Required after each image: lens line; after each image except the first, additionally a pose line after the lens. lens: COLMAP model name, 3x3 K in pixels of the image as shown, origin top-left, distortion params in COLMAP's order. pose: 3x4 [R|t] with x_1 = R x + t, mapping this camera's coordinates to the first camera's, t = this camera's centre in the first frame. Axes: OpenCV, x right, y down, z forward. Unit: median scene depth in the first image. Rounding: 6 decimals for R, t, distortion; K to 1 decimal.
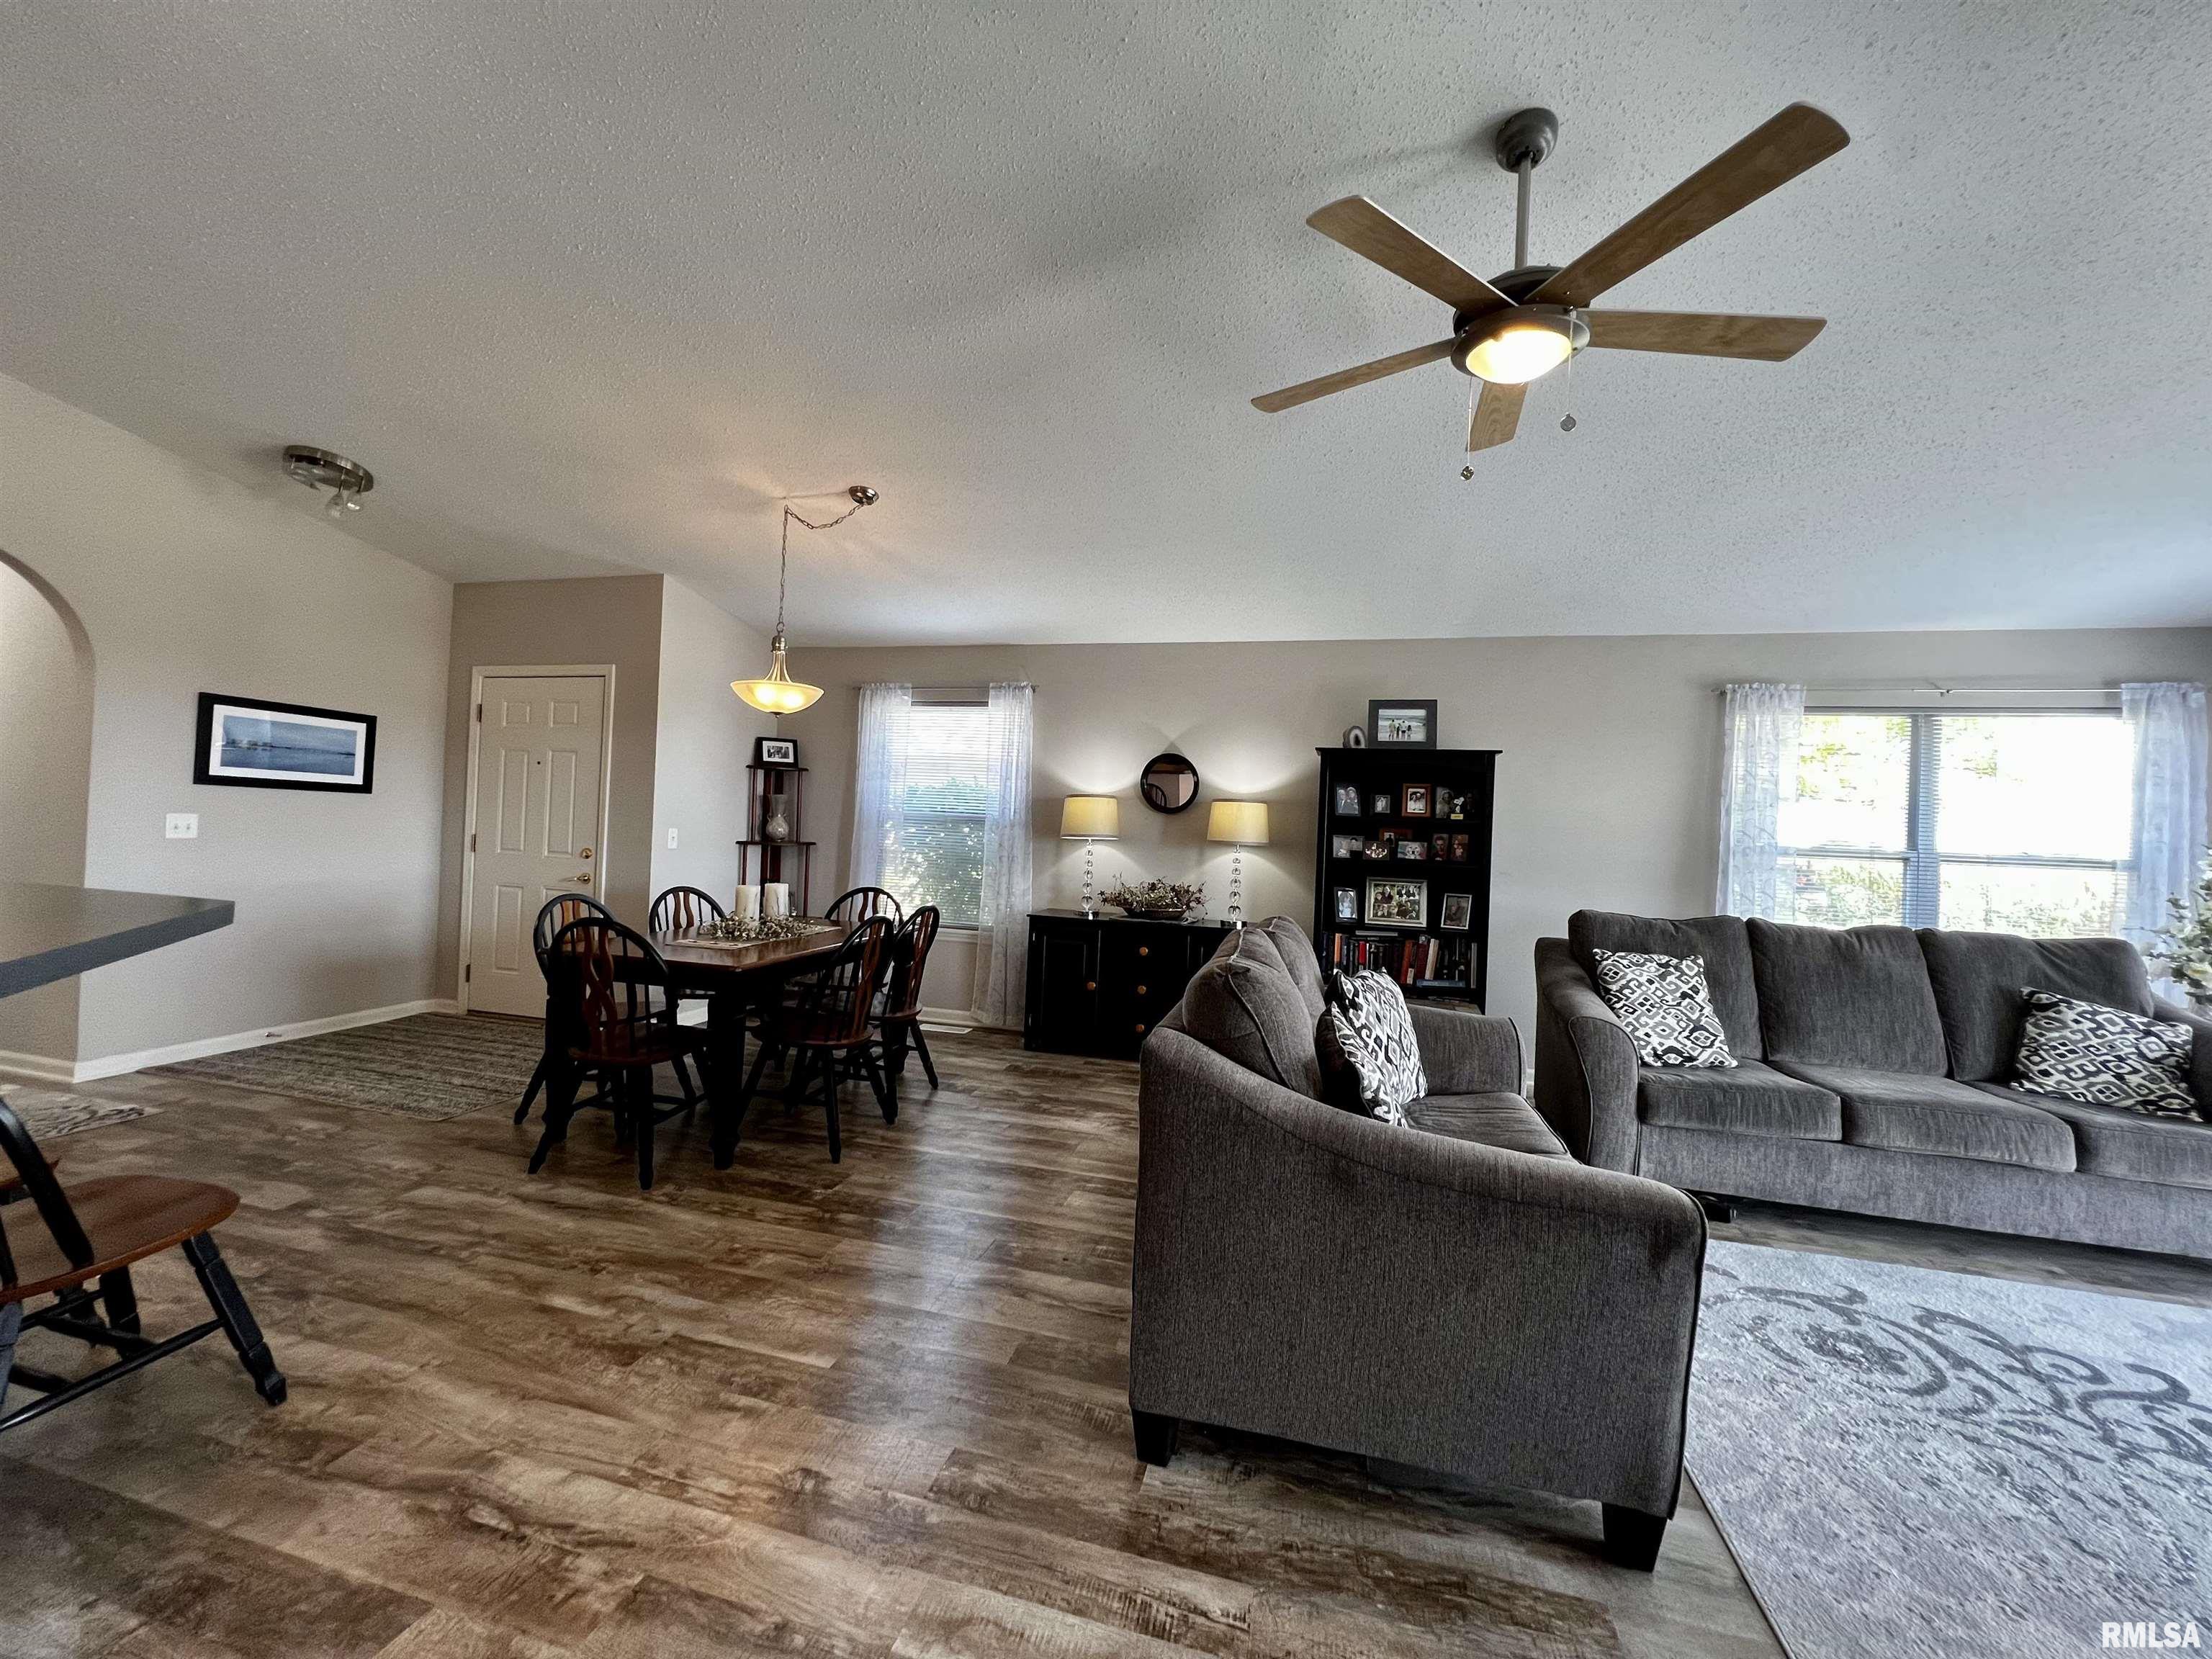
lens RADIAL K [[881.5, 0, 1103.2], [0, 881.5, 829.3], [0, 0, 1]] dist [-0.002189, 0.000819]
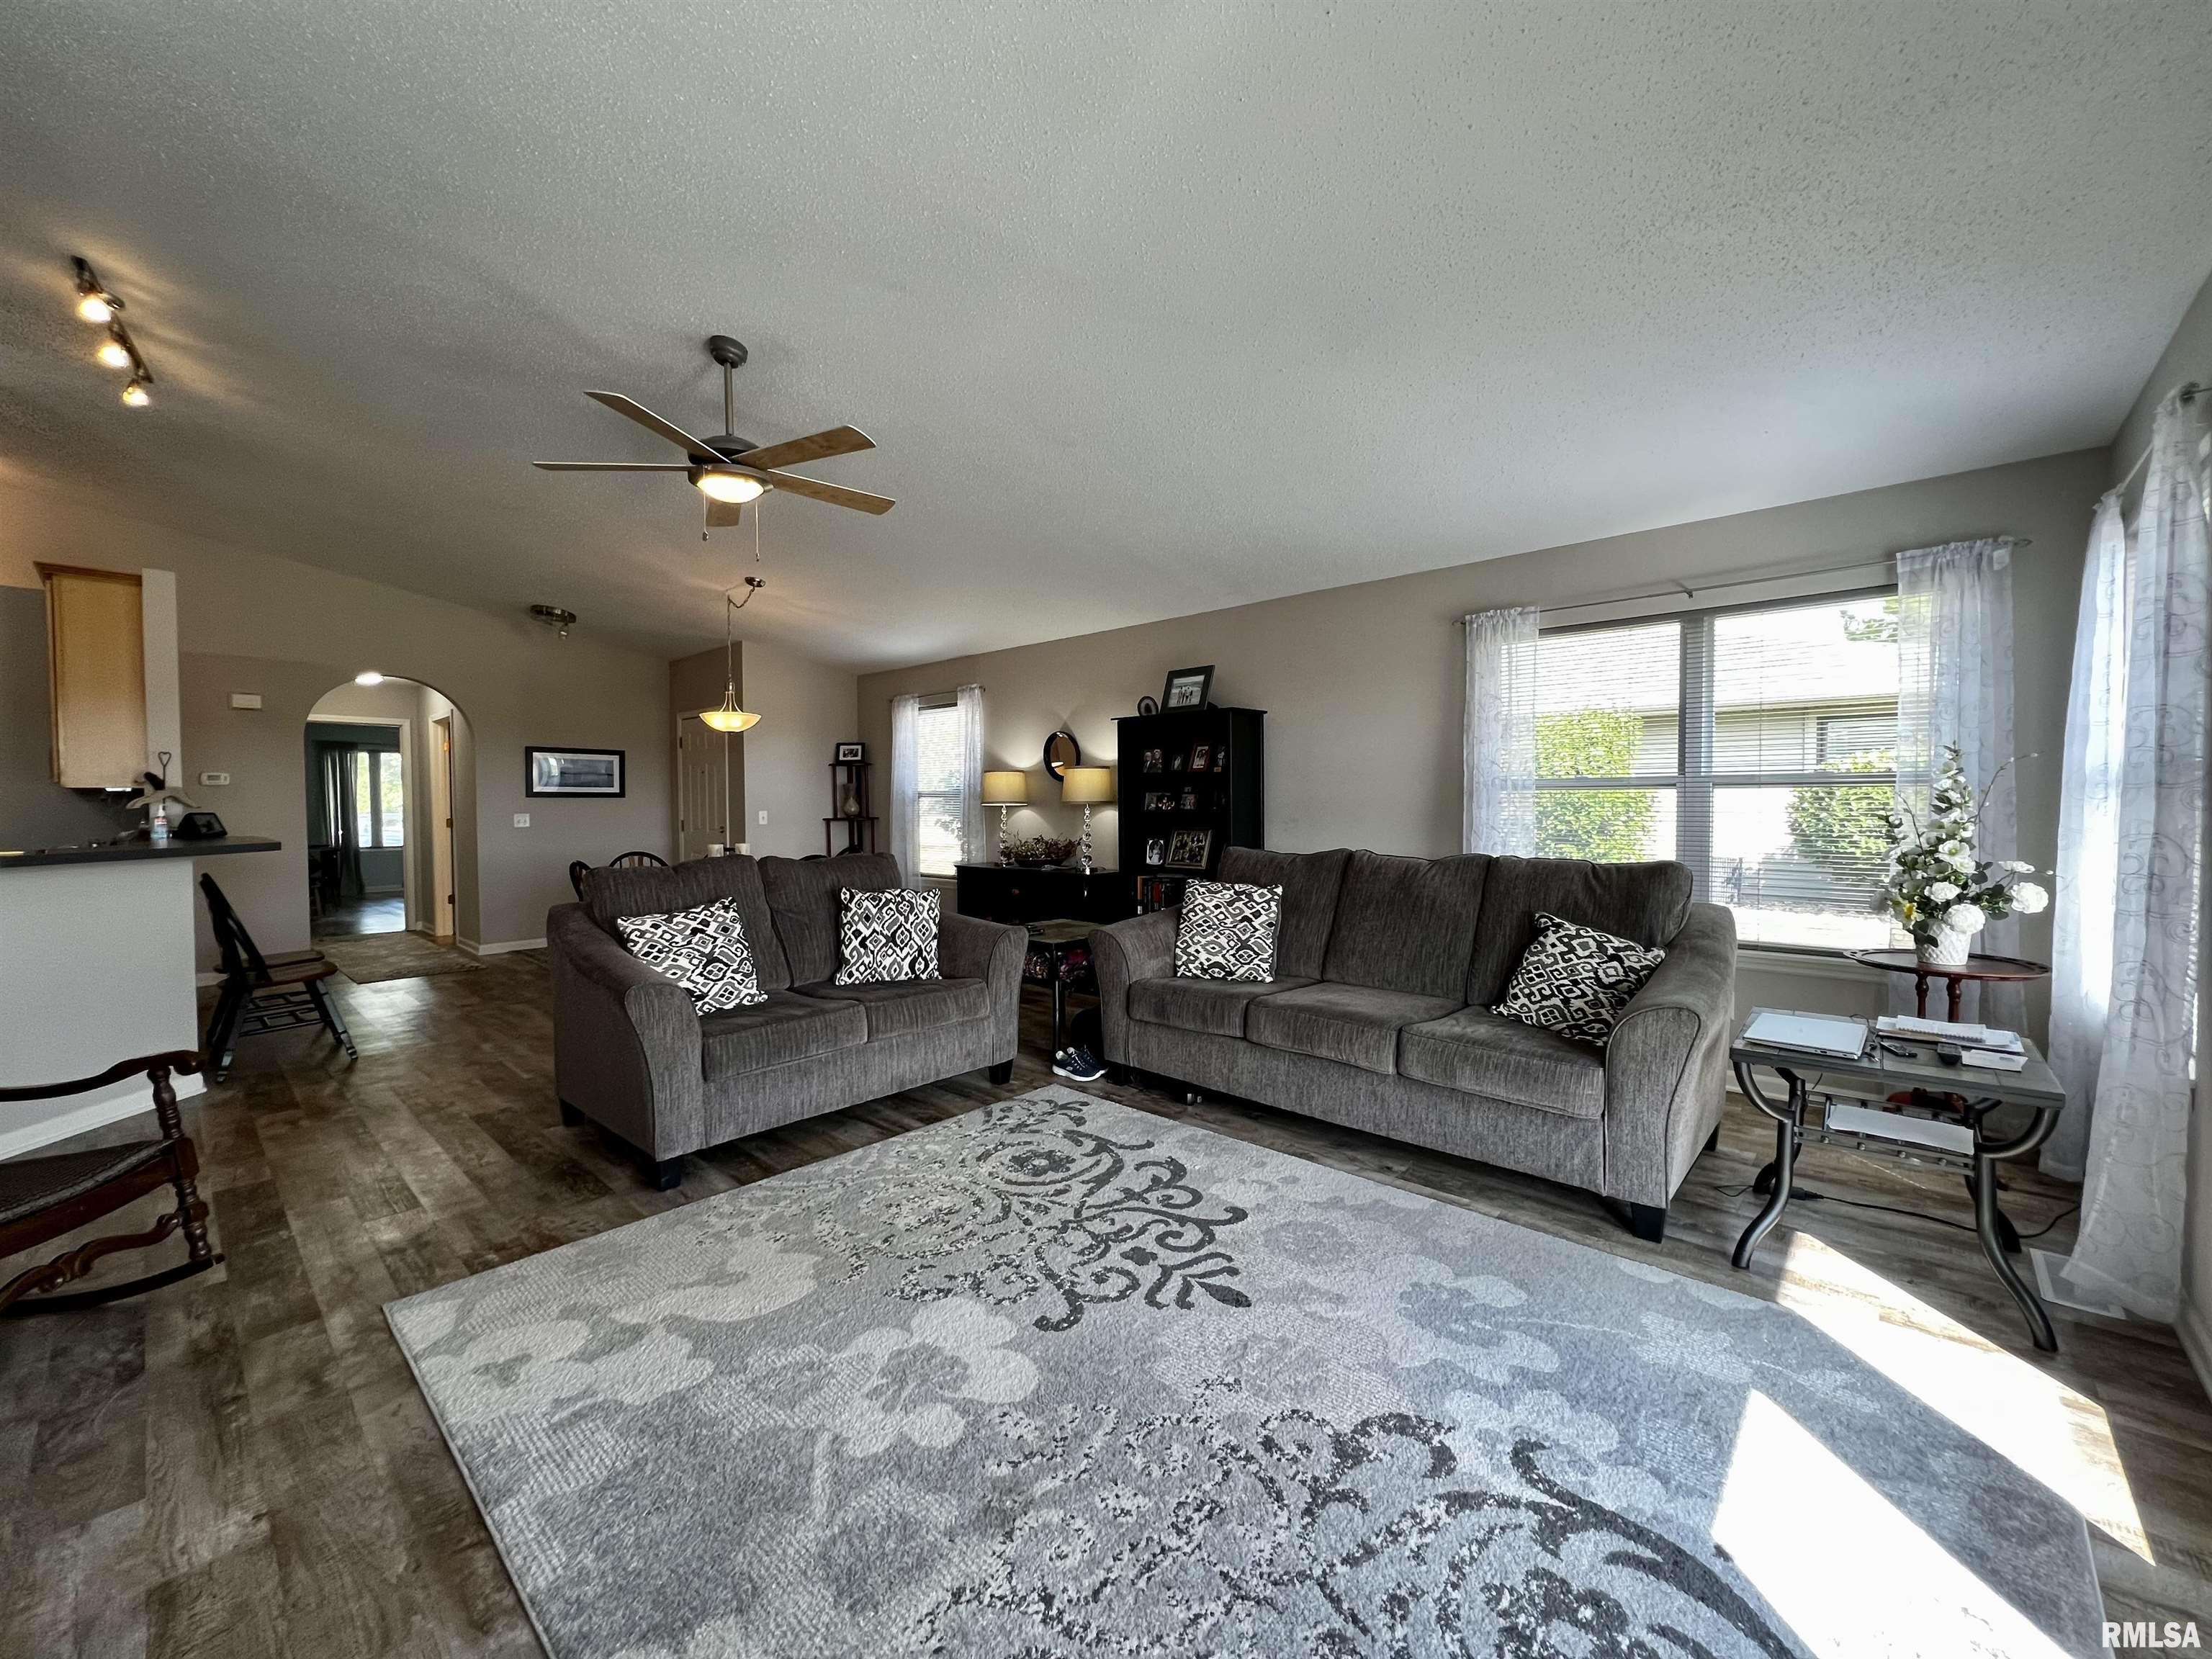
lens RADIAL K [[881.5, 0, 1103.6], [0, 881.5, 826.4], [0, 0, 1]] dist [-0.002189, 0.000819]
pose [[0.884877, -0.034881, -0.464517, 0.909653], [0.044371, 0.998970, 0.009511, 0.046628], [0.463707, -0.029027, 0.885513, -0.062837]]
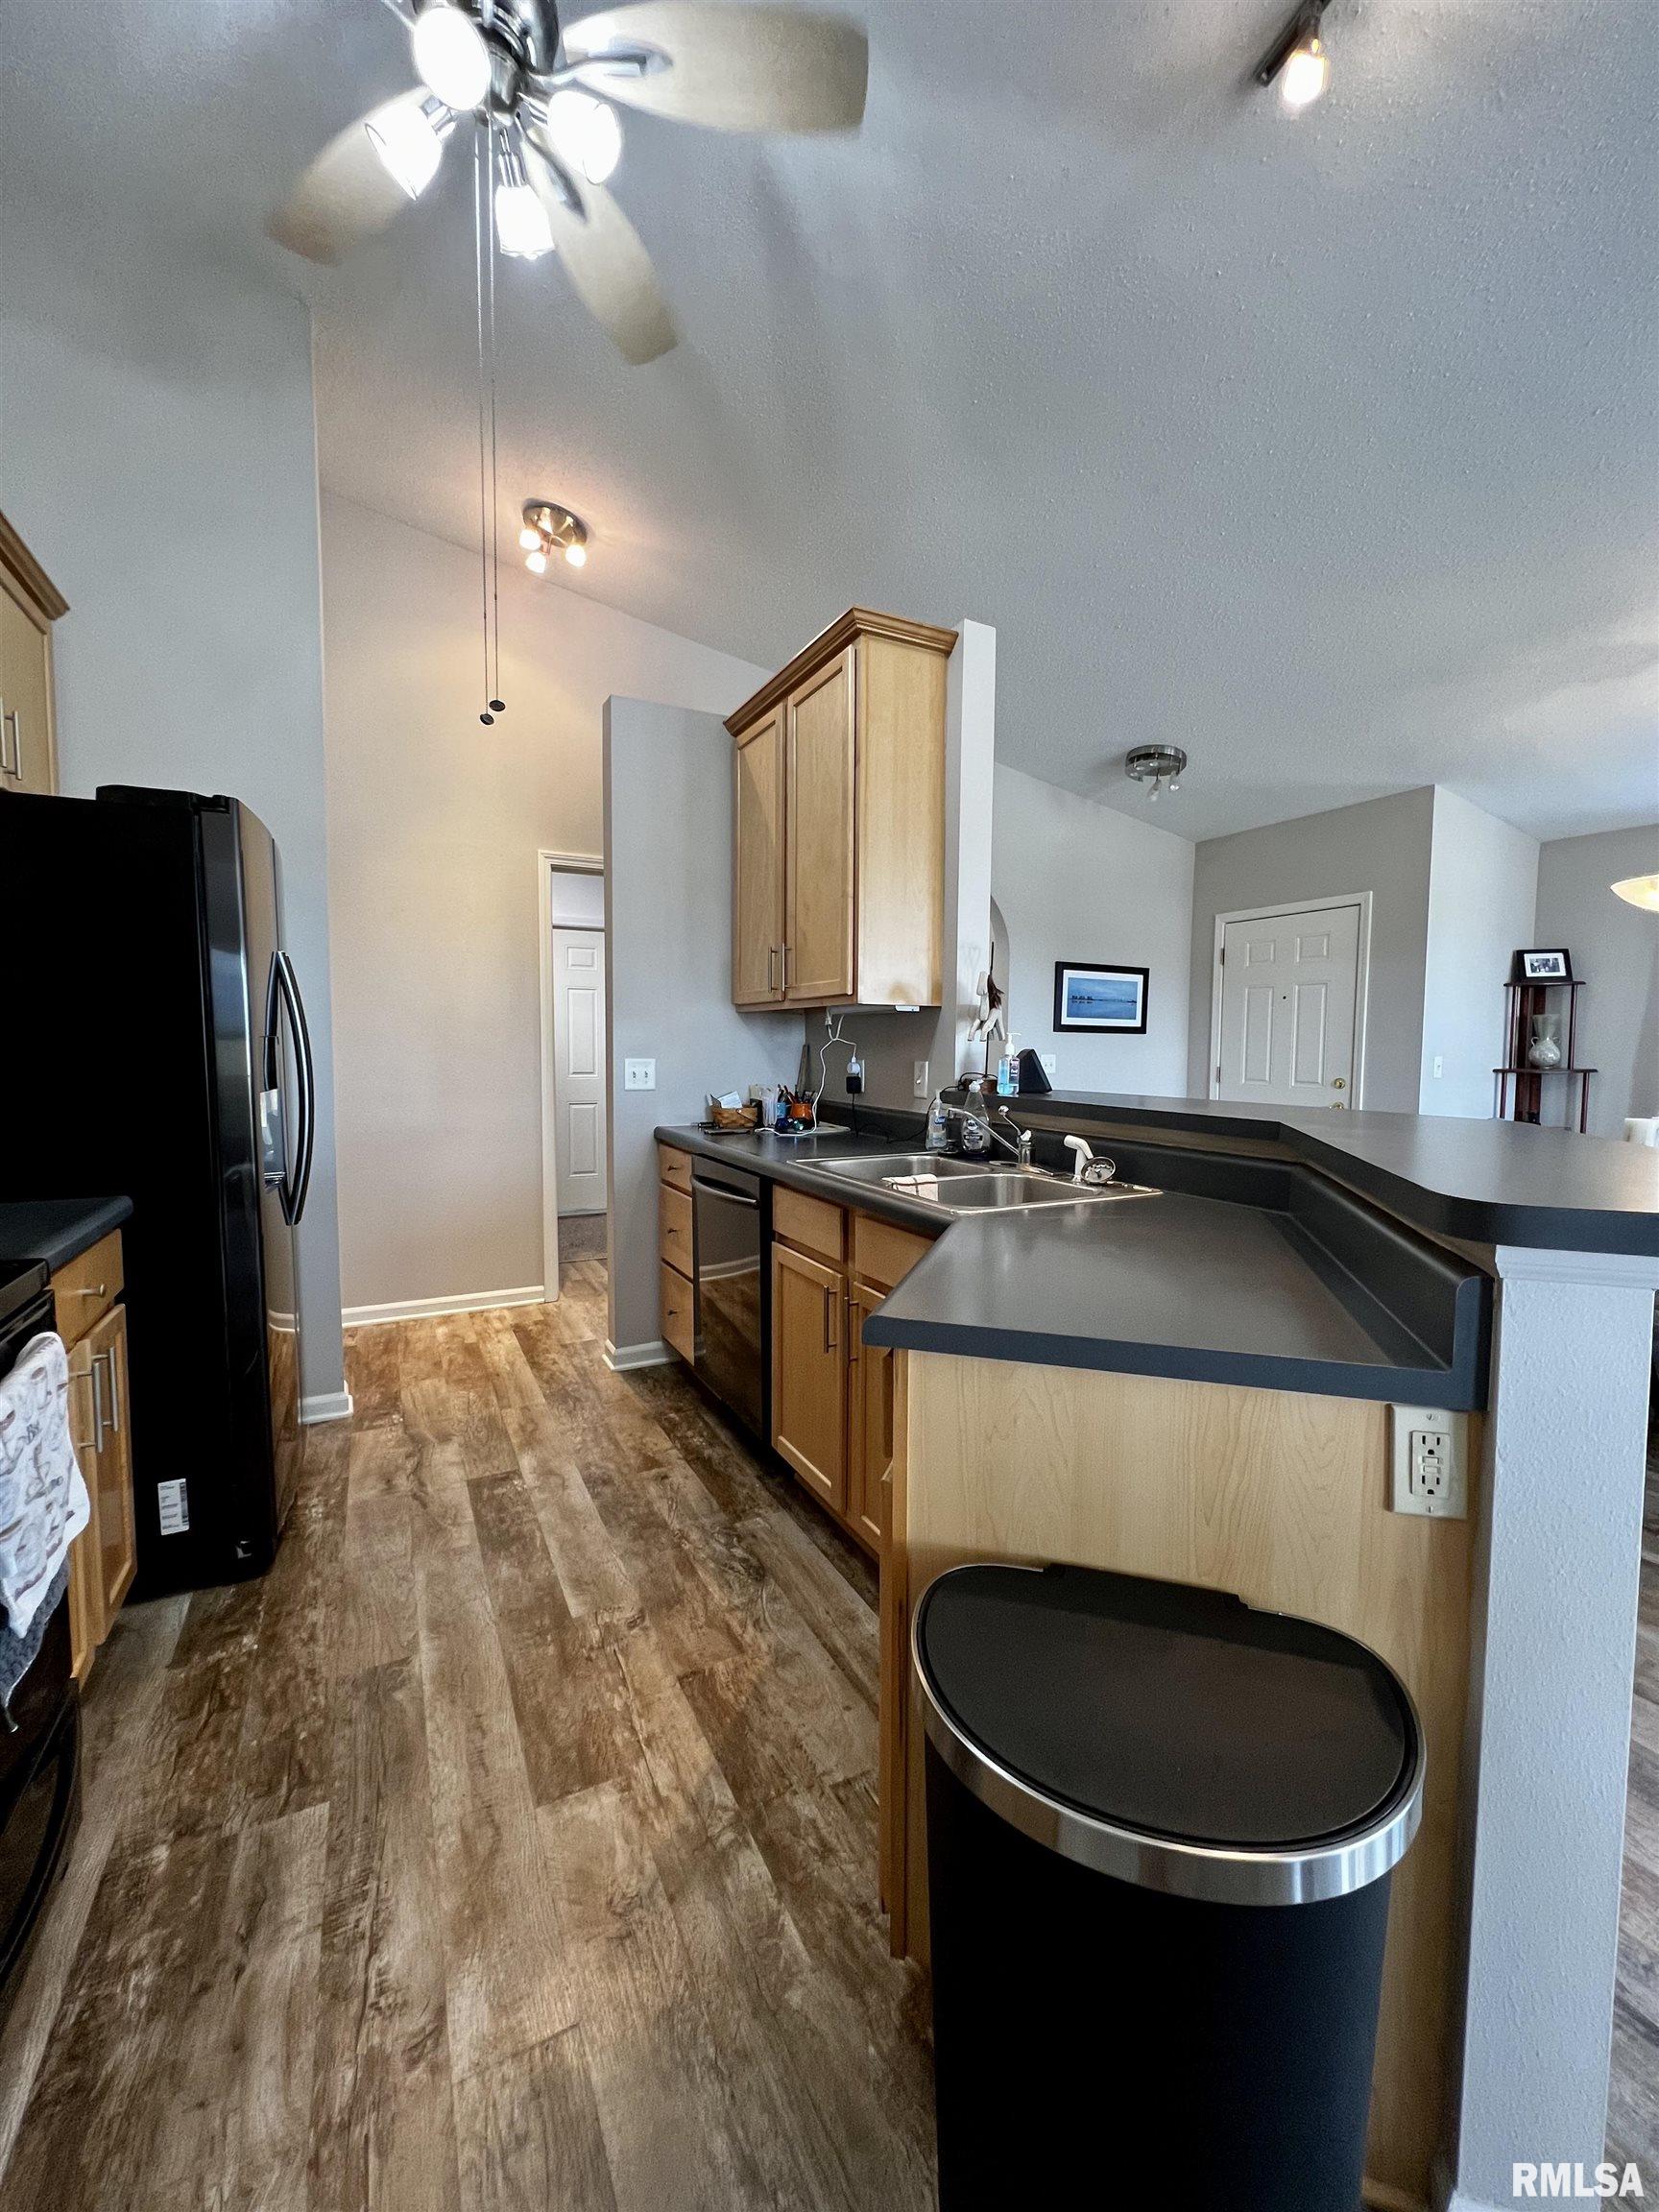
lens RADIAL K [[881.5, 0, 838.6], [0, 881.5, 1100.4], [0, 0, 1]] dist [-0.002189, 0.000819]
pose [[0.667883, 0.012787, -0.744157, -0.275760], [0.021776, 0.999089, 0.036712, -0.003540], [0.743948, -0.040724, 0.666996, -0.132767]]
